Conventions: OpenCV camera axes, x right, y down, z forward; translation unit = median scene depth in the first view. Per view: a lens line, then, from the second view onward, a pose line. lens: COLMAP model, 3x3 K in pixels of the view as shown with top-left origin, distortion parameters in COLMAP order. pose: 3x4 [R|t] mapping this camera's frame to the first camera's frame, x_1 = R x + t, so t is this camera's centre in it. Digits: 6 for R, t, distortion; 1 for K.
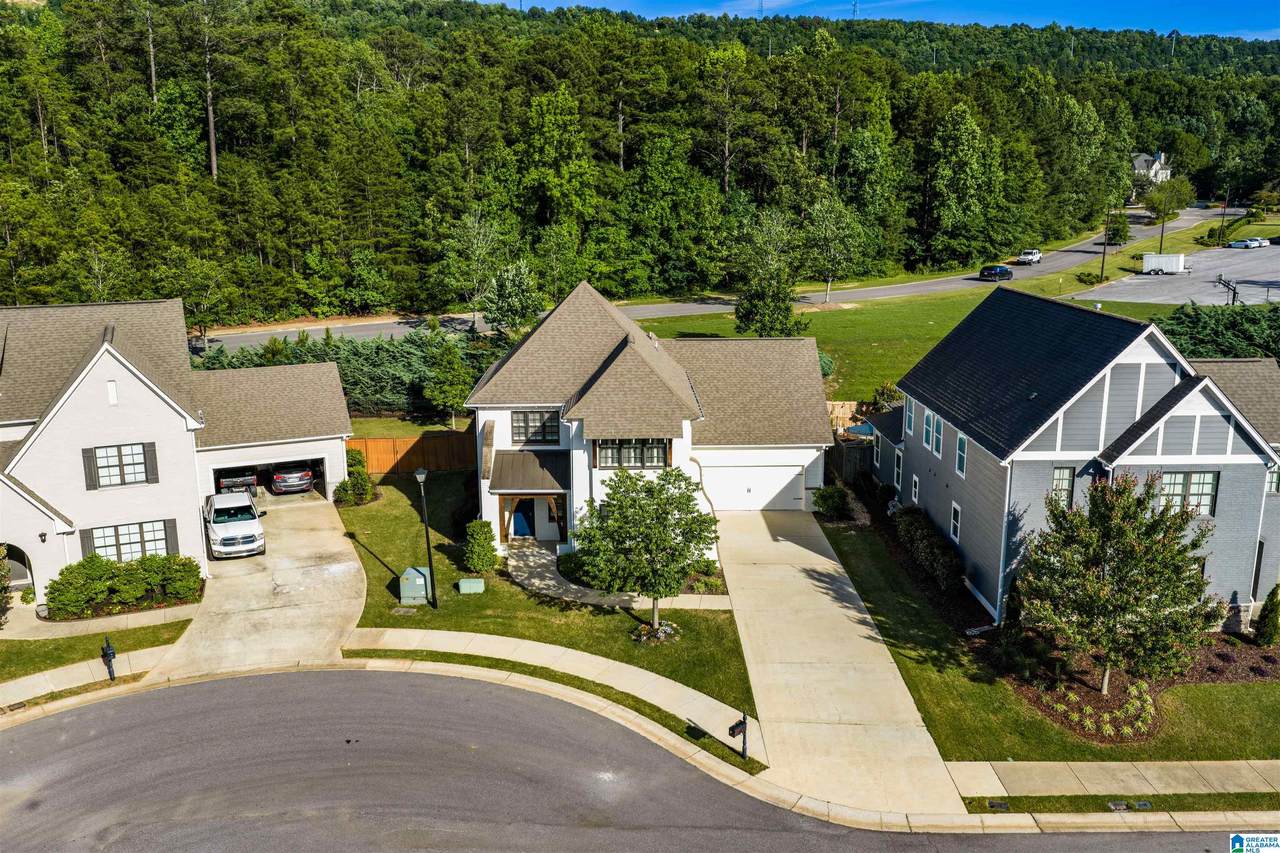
lens RADIAL K [[1006.7, 0, 640.0], [0, 1006.7, 426.5], [0, 0, 1]] dist [-0.009585, -0.000165]
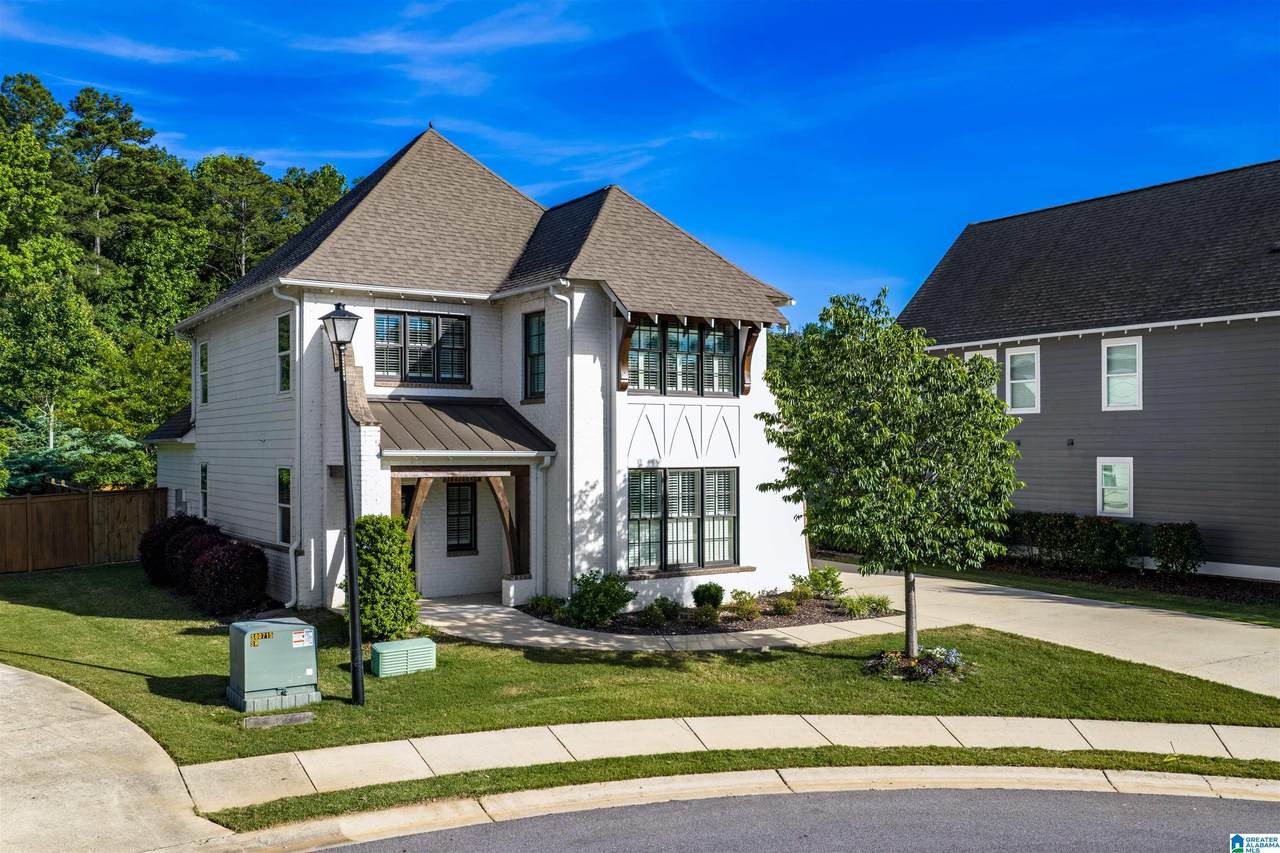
lens RADIAL K [[1101.9, 0, 647.2], [0, 1101.9, 441.3], [0, 0, 1]] dist [0.002416, 0.003770]
pose [[0.844101, 0.009390, 0.536103, -0.292599], [0.115414, 0.973227, -0.198767, 0.158381], [-0.523616, 0.229653, 0.820418, 0.525947]]
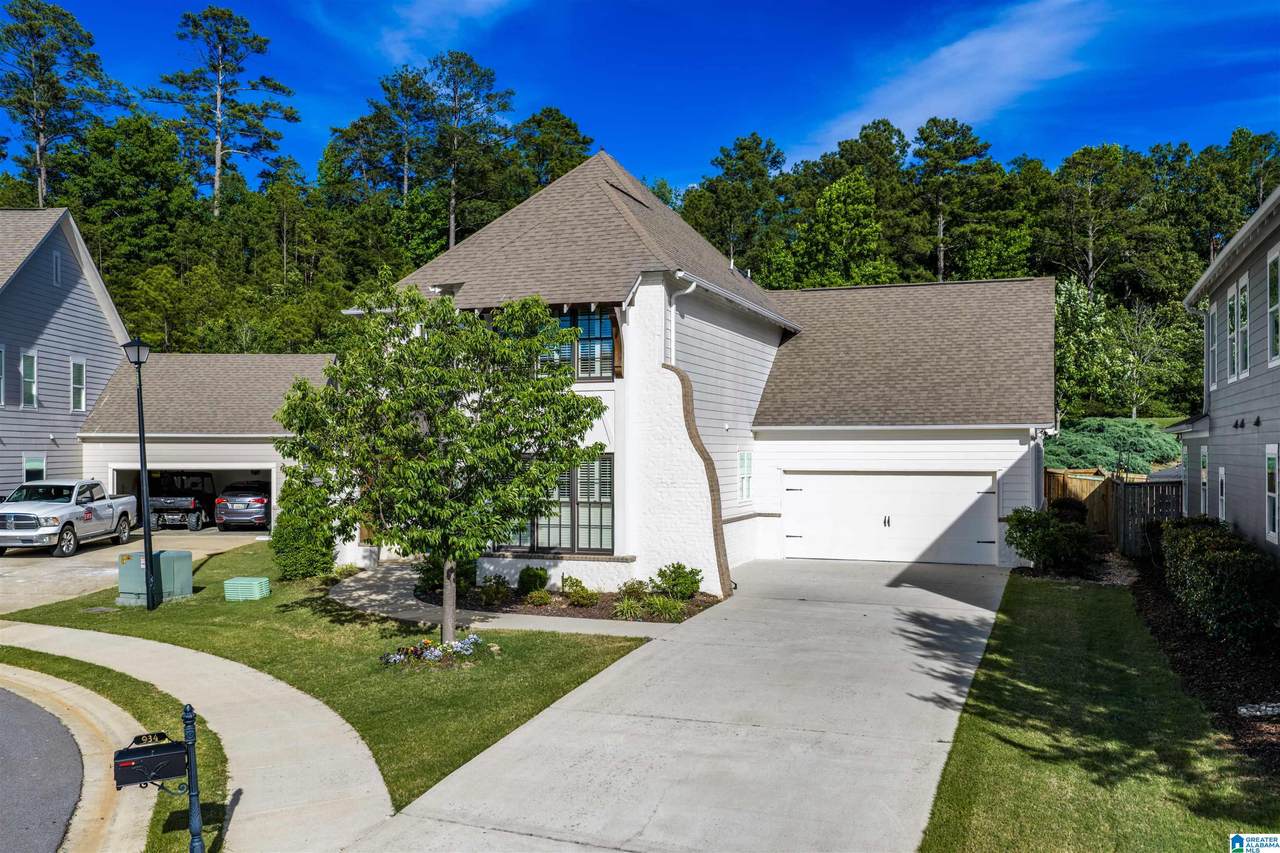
lens RADIAL K [[1101.9, 0, 647.2], [0, 1101.9, 441.3], [0, 0, 1]] dist [0.002416, 0.003770]
pose [[0.931828, 0.004154, -0.362877, 0.221791], [-0.086596, 0.973595, -0.211222, 0.171281], [0.352418, 0.228246, 0.907582, 0.481122]]
